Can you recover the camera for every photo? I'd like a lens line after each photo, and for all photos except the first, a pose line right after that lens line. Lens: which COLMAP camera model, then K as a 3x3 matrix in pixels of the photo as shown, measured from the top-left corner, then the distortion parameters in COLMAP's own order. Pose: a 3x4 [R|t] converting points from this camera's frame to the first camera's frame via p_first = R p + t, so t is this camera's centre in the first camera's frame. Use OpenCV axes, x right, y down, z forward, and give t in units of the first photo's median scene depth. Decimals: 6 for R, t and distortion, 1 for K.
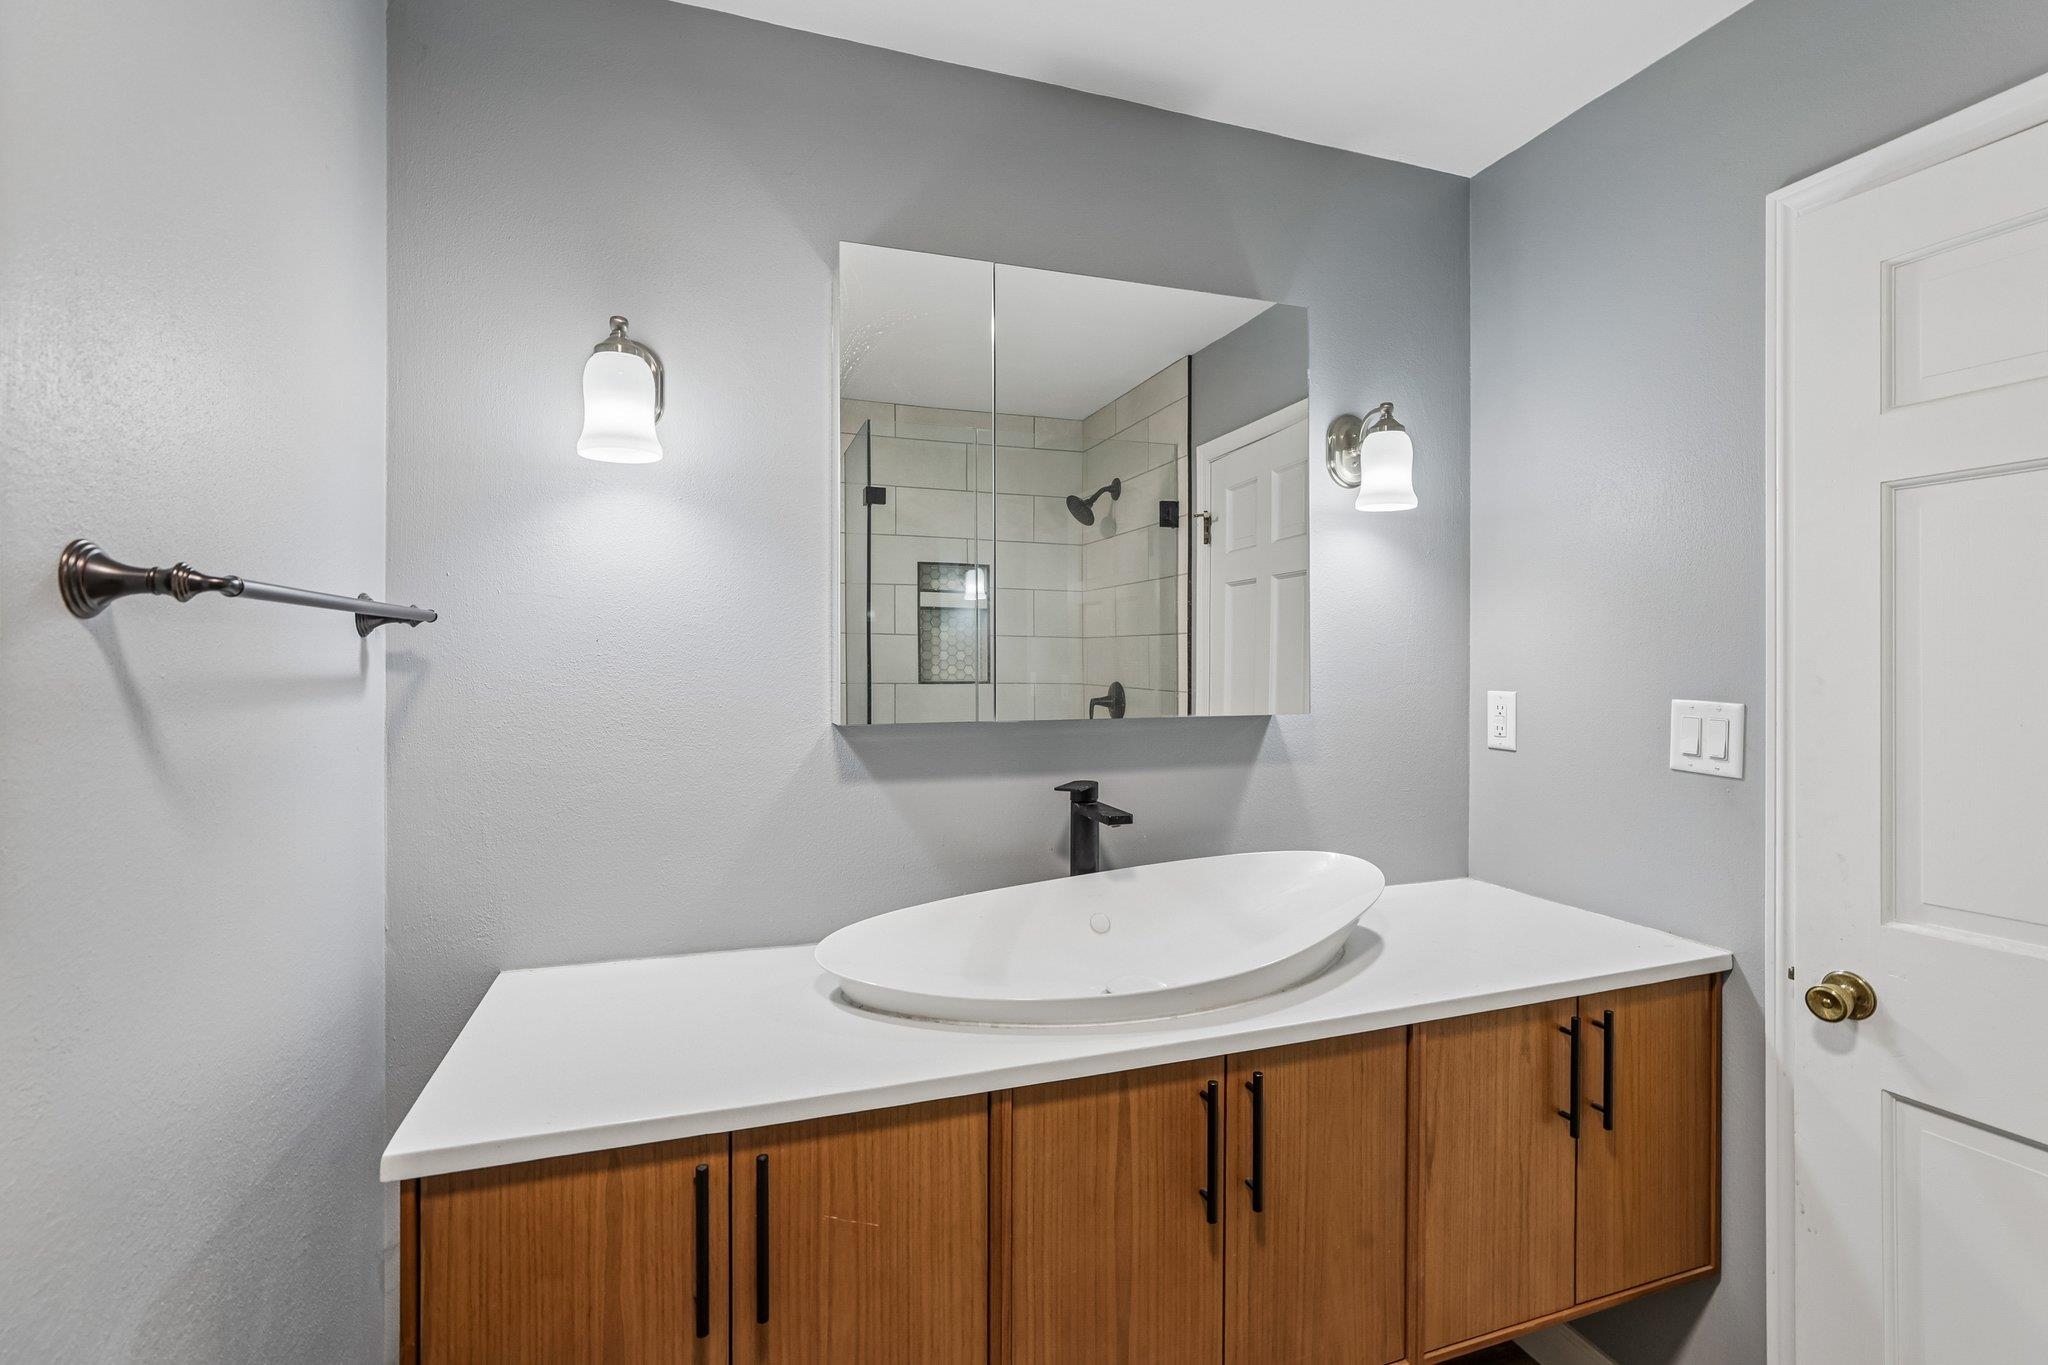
lens RADIAL K [[935.2, 0, 1022.7], [0, 935.2, 671.1], [0, 0, 1]] dist [-0.000900, -0.000166]
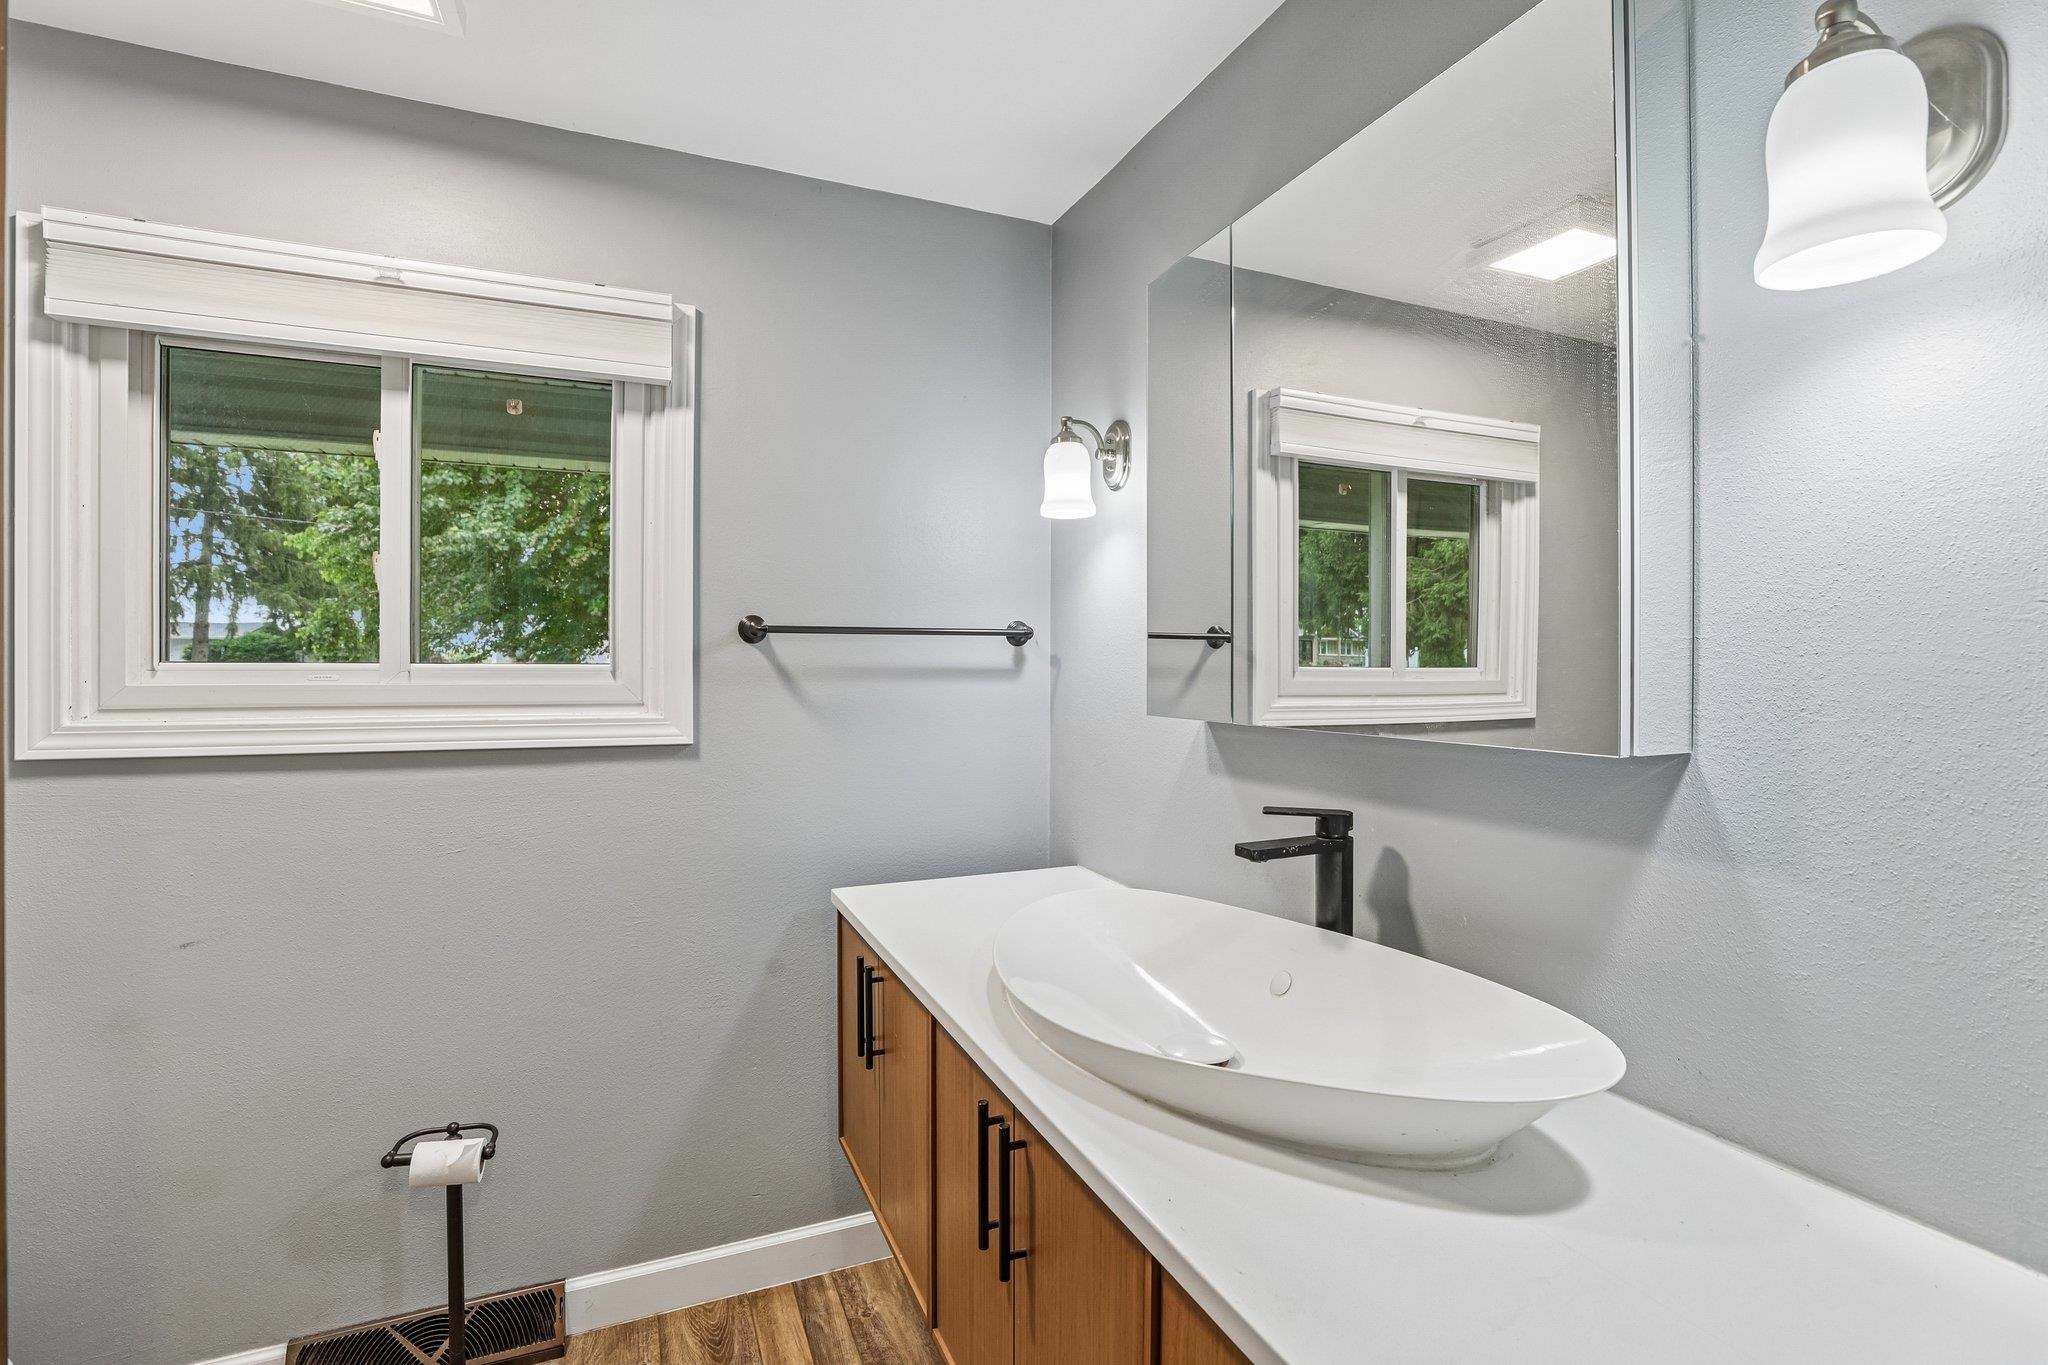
lens RADIAL K [[935.2, 0, 1023.5], [0, 935.2, 667.3], [0, 0, 1]] dist [-0.000900, -0.000166]
pose [[0.086228, 0.000668, -0.996275, 0.880044], [-0.012285, 0.999924, -0.000393, 0.003677], [0.996200, 0.012274, 0.086229, 0.736488]]
